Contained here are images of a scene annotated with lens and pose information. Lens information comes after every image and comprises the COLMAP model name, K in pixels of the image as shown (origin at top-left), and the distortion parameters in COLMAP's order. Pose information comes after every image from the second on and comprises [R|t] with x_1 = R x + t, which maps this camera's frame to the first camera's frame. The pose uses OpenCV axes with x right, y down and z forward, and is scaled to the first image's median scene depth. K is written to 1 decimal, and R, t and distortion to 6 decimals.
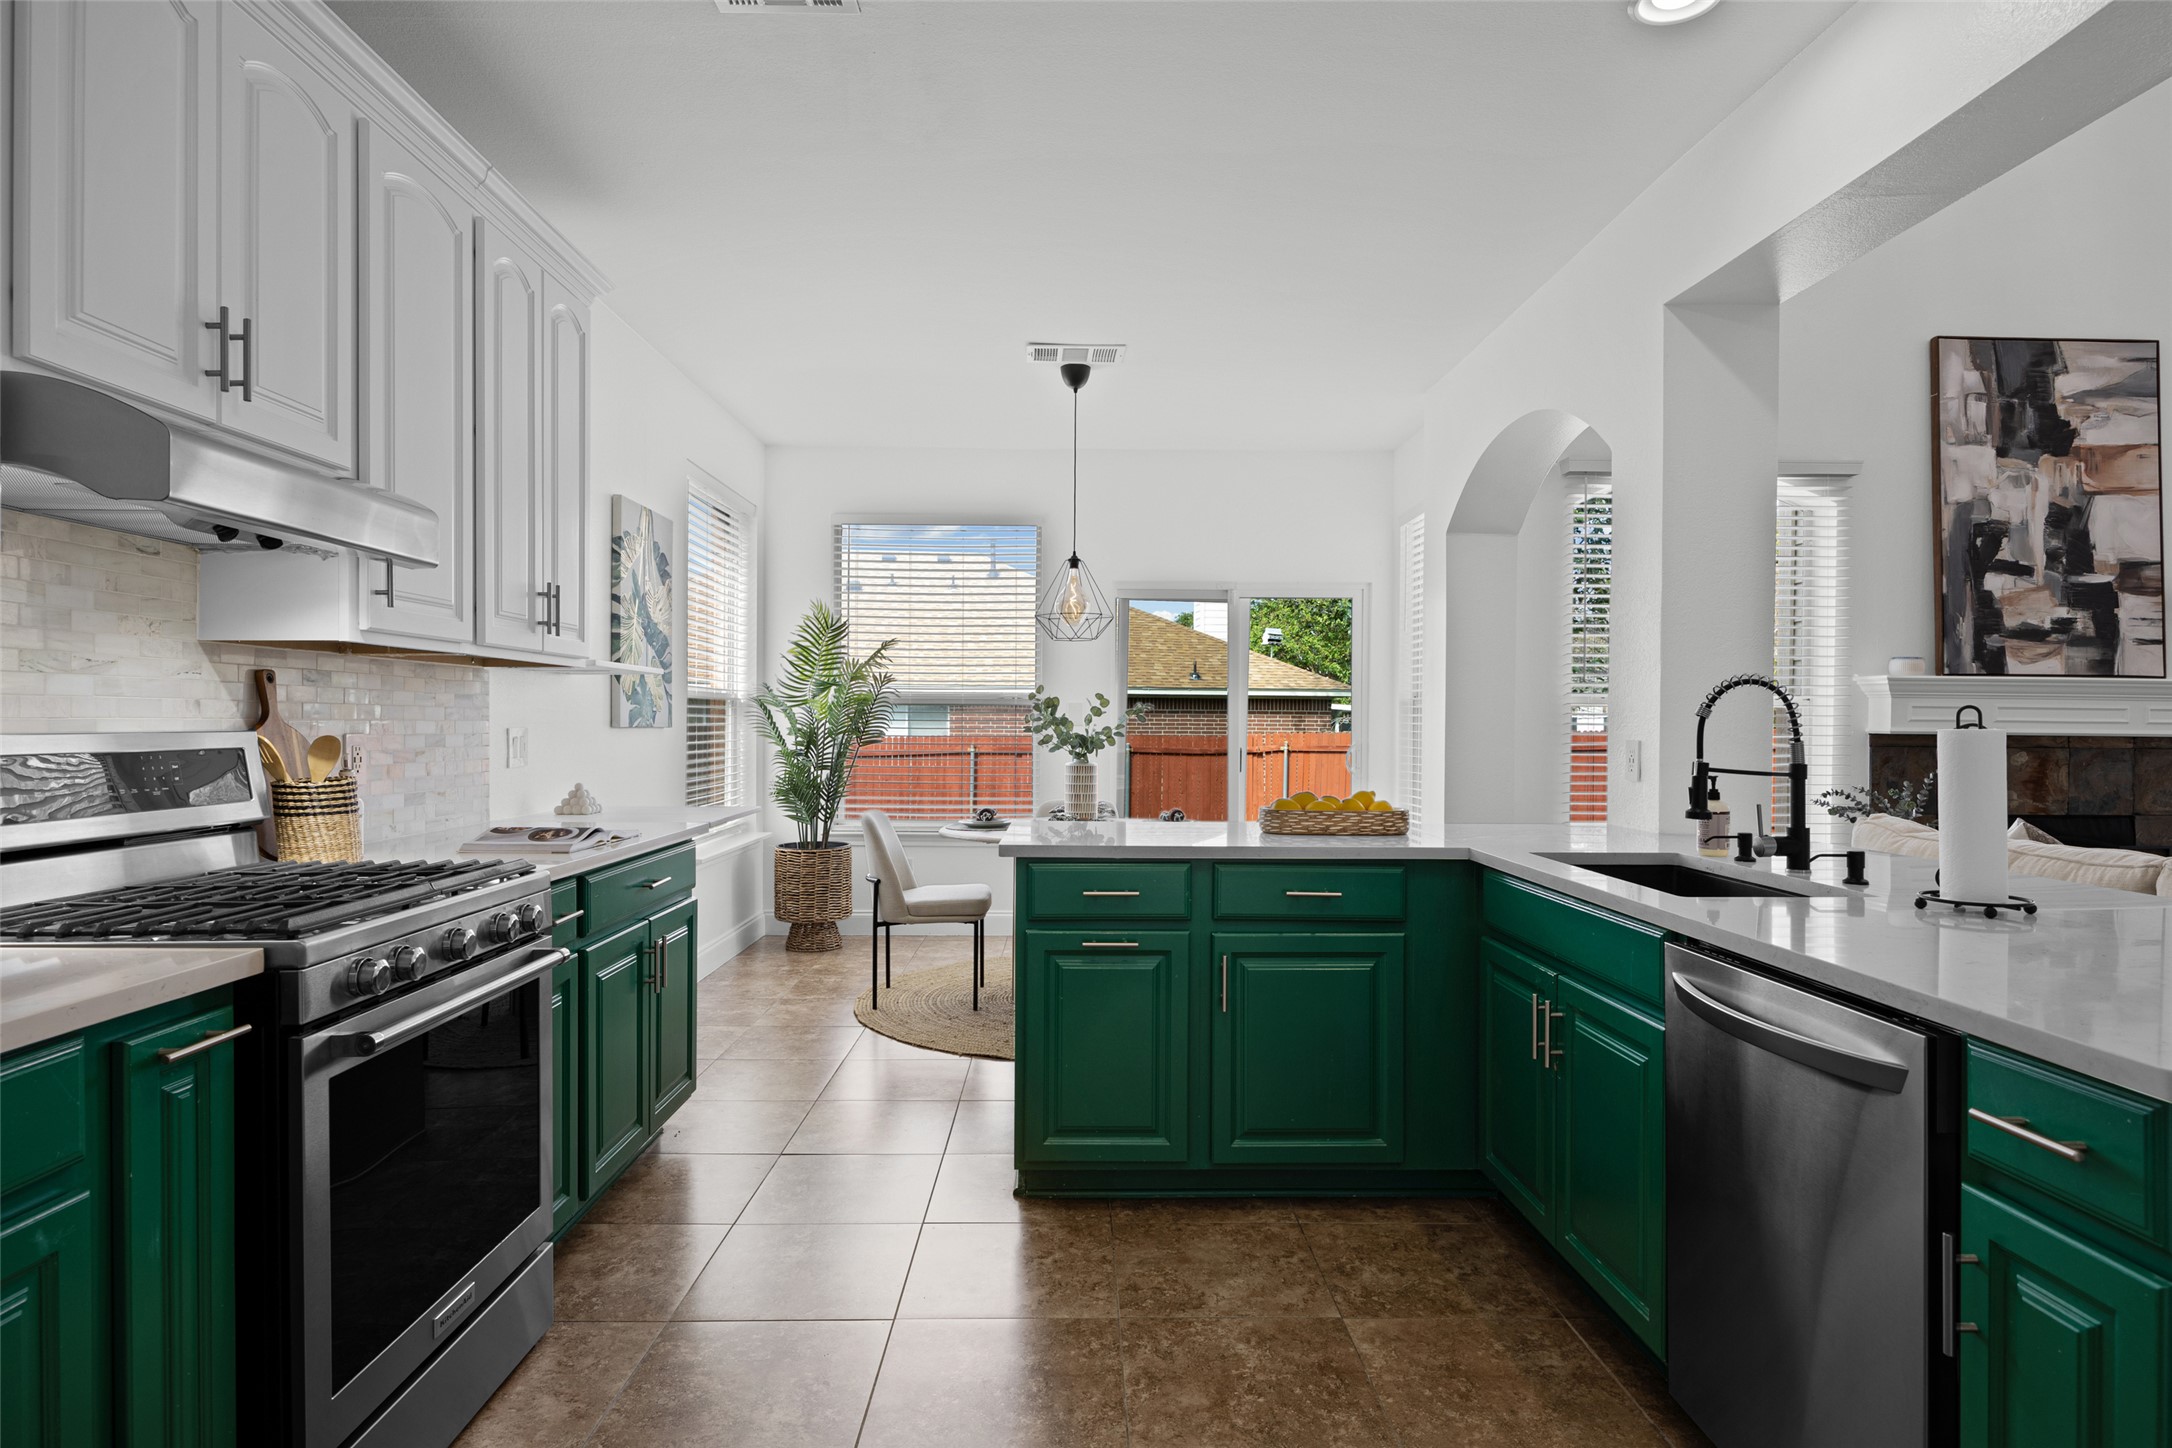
lens RADIAL K [[1152.5, 0, 1090.5], [0, 1152.5, 733.6], [0, 0, 1]] dist [-0.000154, -0.000739]
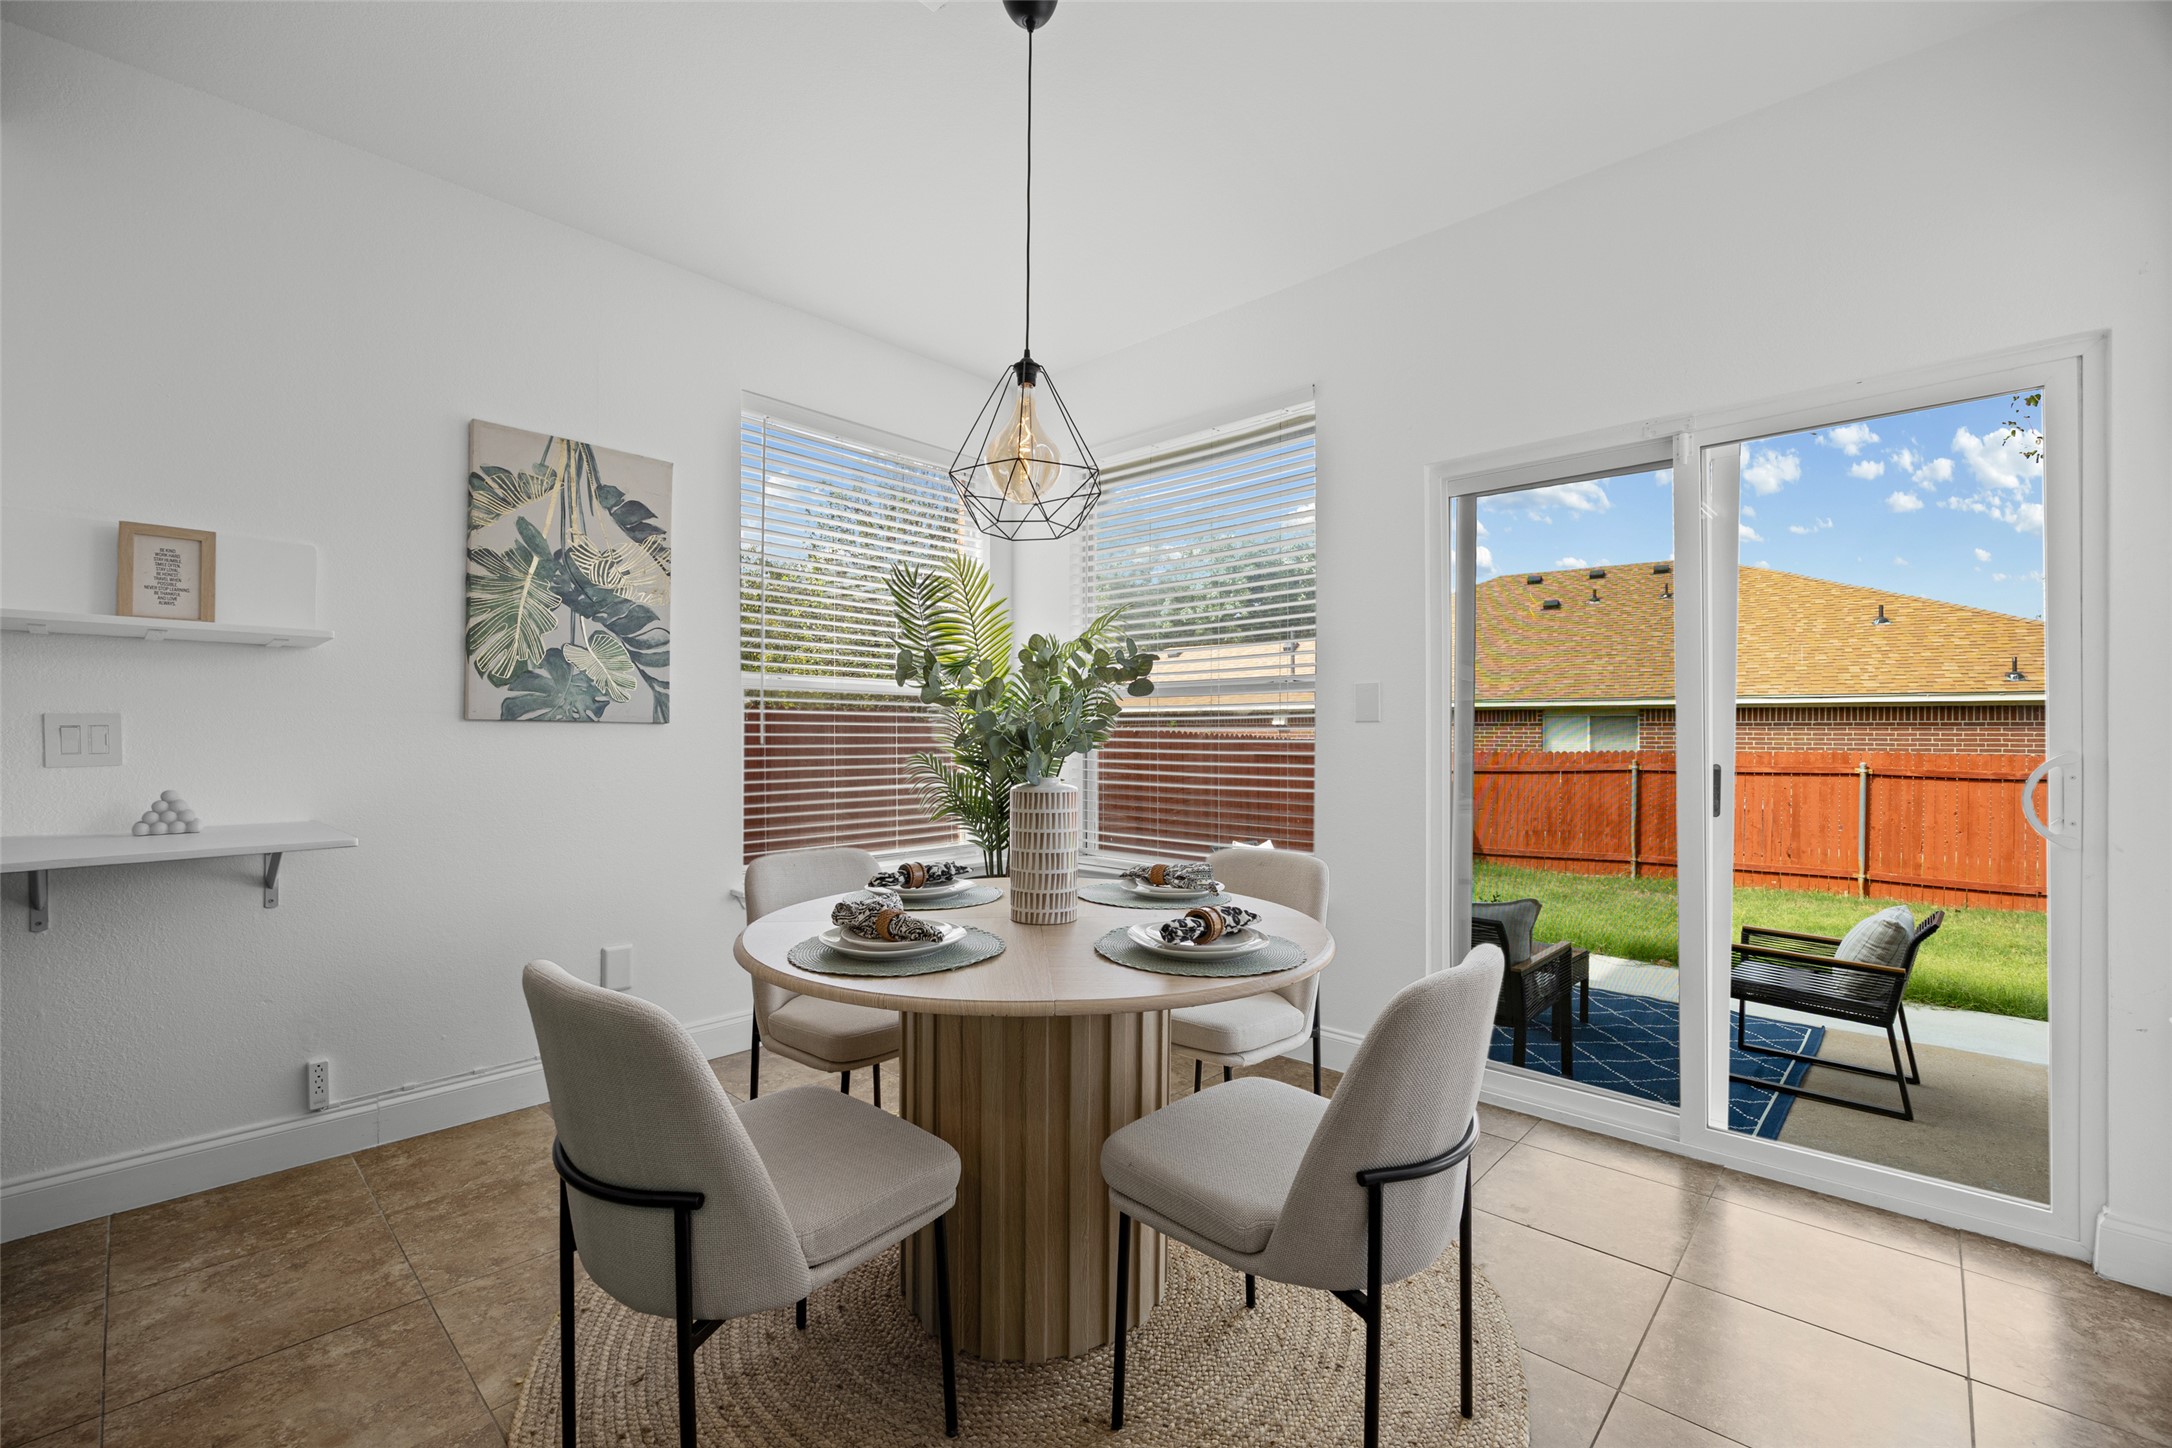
lens RADIAL K [[914.1, 0, 1090.1], [0, 914.1, 737.6], [0, 0, 1]] dist [-0.015677, -0.000092]
pose [[0.724513, -0.004092, -0.689249, 0.264582], [-0.007007, 0.999887, -0.013302, 0.011542], [0.689226, 0.014467, 0.724402, 0.716567]]
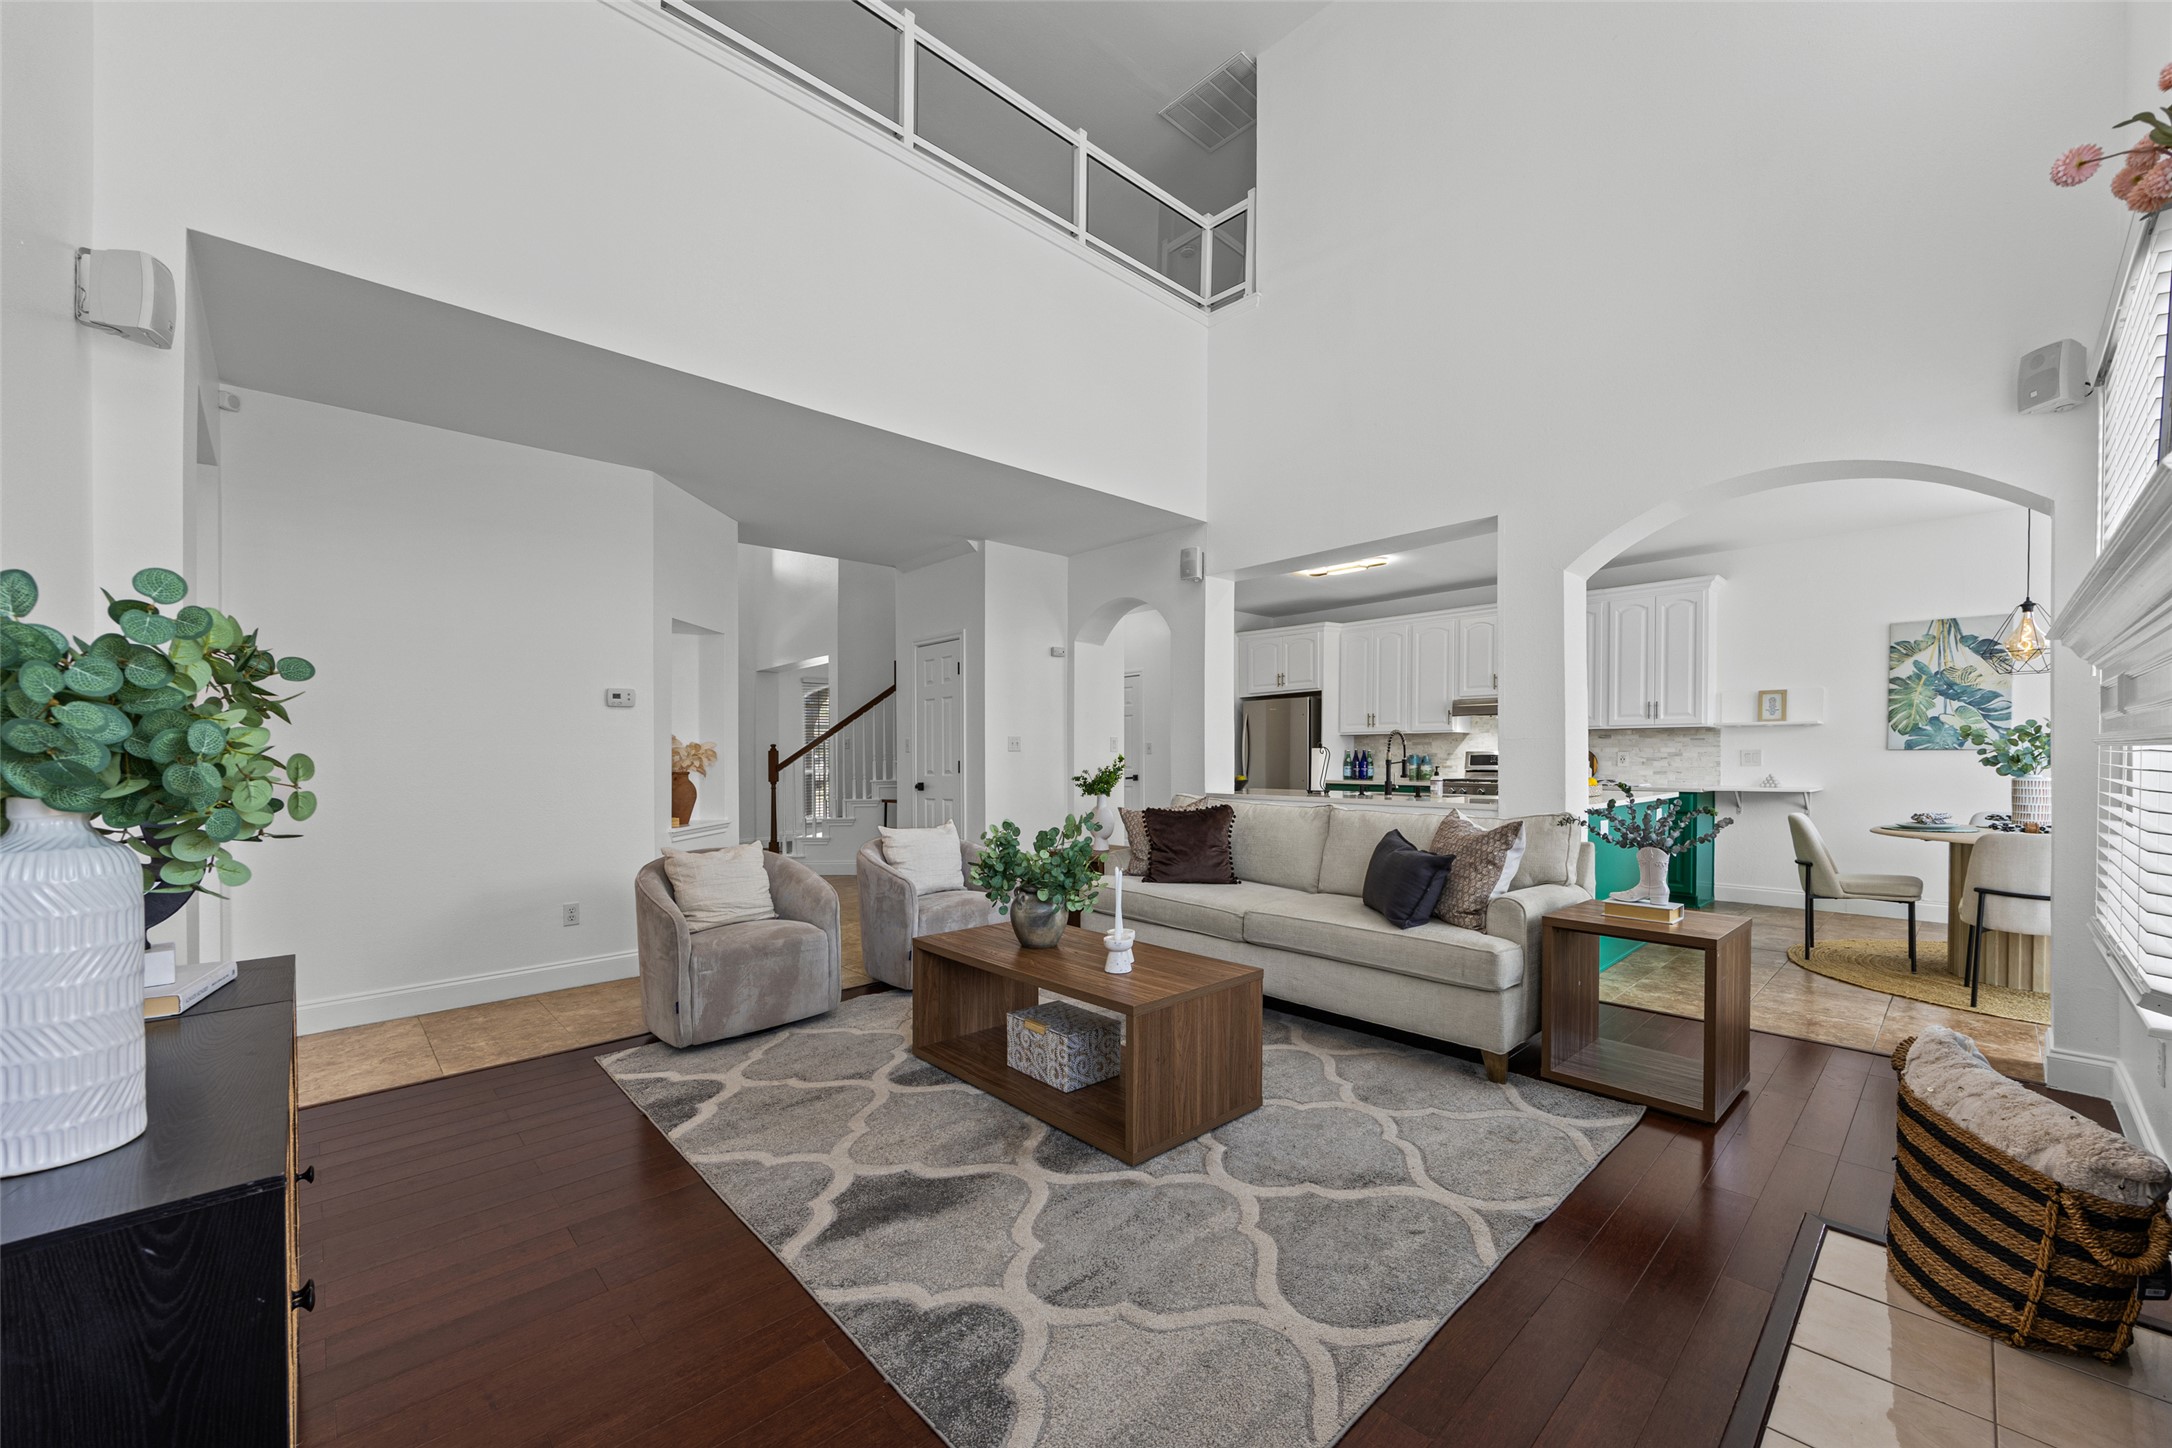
lens RADIAL K [[834.5, 0, 1099.2], [0, 834.5, 755.0], [0, 0, 1]] dist [-0.001875, -0.000170]
pose [[-0.738768, 0.000340, -0.673960, 1.222389], [-0.007752, 0.999929, 0.009002, 0.002856], [0.673915, 0.011875, -0.738713, 0.960268]]
